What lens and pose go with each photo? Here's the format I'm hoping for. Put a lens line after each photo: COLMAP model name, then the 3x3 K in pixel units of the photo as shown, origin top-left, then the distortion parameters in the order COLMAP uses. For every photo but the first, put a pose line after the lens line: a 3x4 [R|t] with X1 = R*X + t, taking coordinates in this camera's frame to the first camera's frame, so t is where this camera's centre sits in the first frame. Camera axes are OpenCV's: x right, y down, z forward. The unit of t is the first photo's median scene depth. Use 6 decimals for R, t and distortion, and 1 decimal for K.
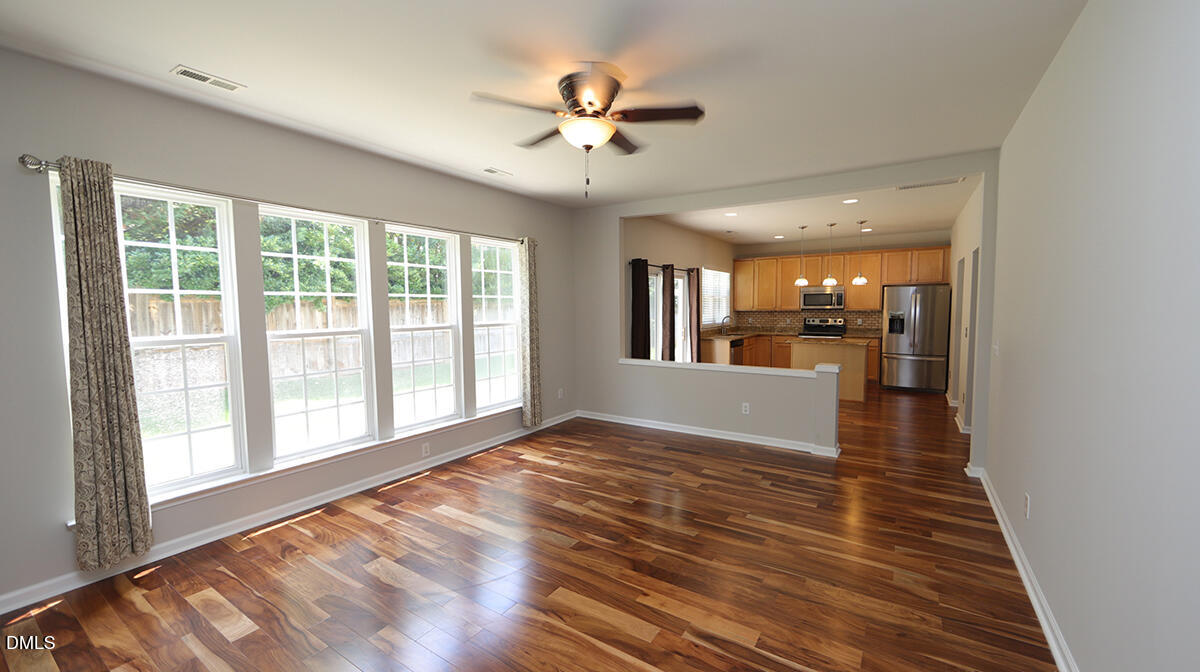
lens RADIAL K [[469.3, 0, 601.1], [0, 469.3, 335.7], [0, 0, 1]] dist [0.001773, 0.000190]
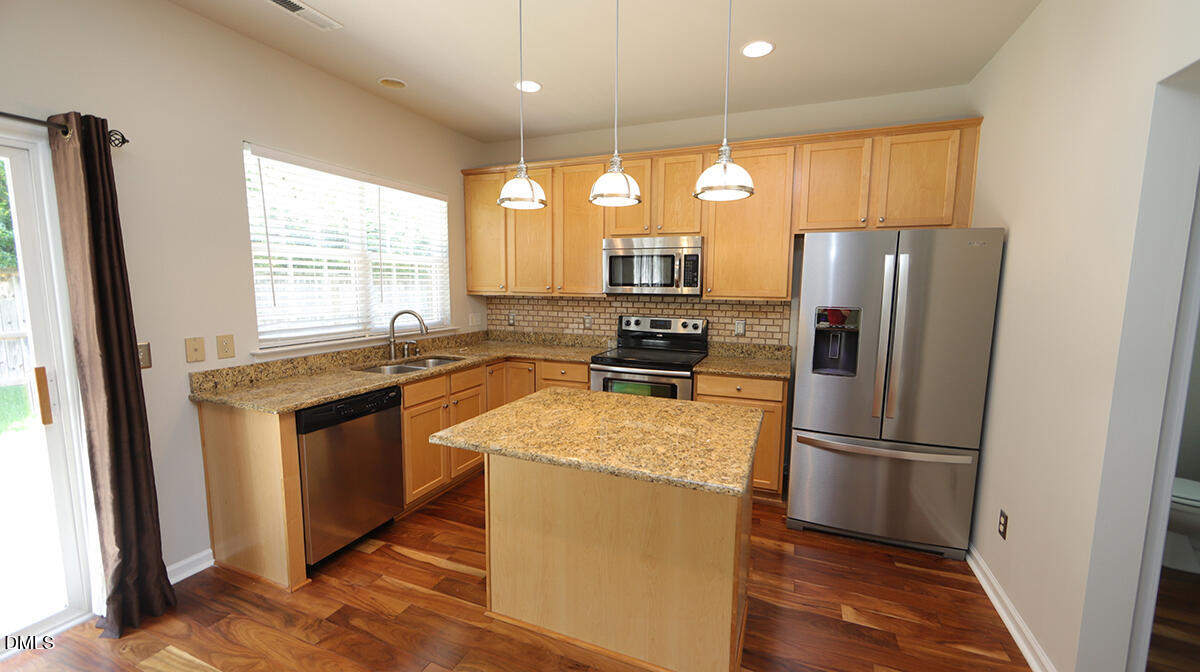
lens RADIAL K [[469.3, 0, 605.4], [0, 469.3, 334.6], [0, 0, 1]] dist [0.001773, 0.000190]
pose [[0.982748, -0.003264, 0.184919, 0.353993], [-0.005238, 0.998952, 0.045468, -0.040392], [-0.184874, -0.045652, 0.981701, 0.610886]]
